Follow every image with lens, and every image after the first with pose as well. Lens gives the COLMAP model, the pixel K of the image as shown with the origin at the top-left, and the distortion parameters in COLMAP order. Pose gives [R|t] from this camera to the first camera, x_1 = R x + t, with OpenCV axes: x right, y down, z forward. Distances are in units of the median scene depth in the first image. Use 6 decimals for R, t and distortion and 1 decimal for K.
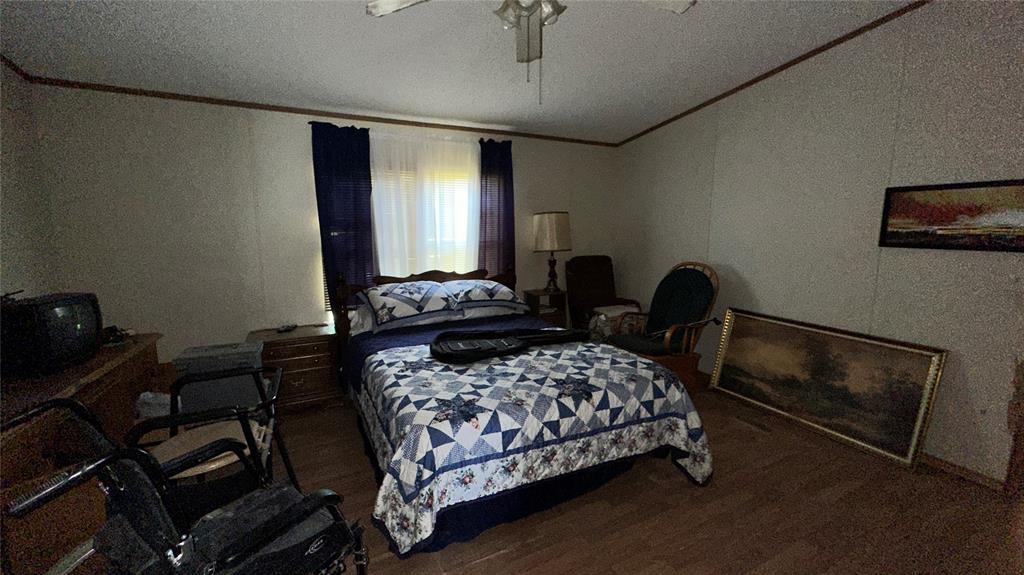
lens RADIAL K [[409.9, 0, 512.0], [0, 409.9, 287.5], [0, 0, 1]] dist [-0.005893, 0.000978]
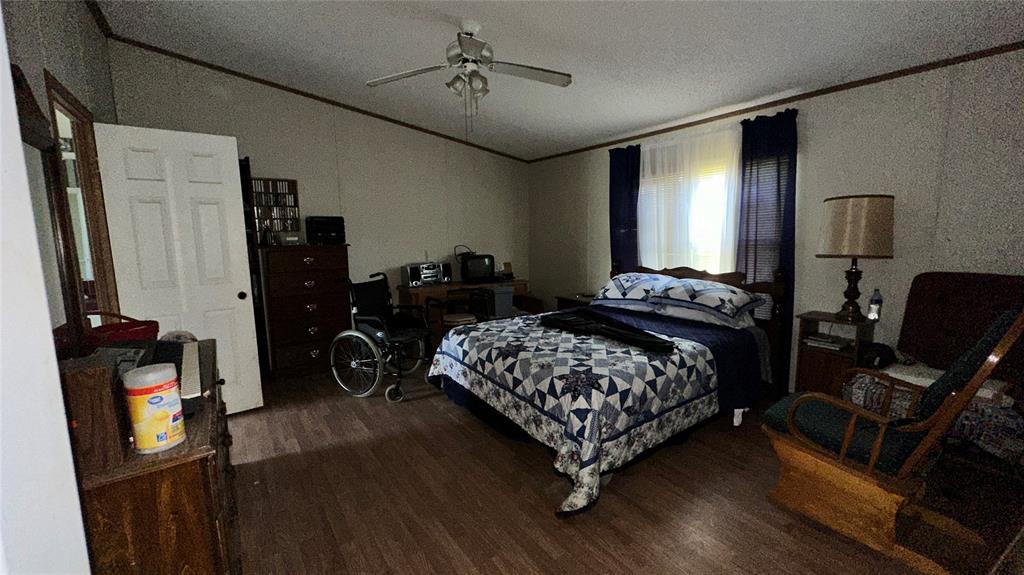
lens RADIAL K [[409.9, 0, 512.0], [0, 409.9, 287.5], [0, 0, 1]] dist [-0.005893, 0.000978]
pose [[0.134566, 0.127558, -0.982660, 0.846896], [-0.136474, 0.984615, 0.109123, -0.049950], [0.981462, 0.119423, 0.149904, 0.493718]]
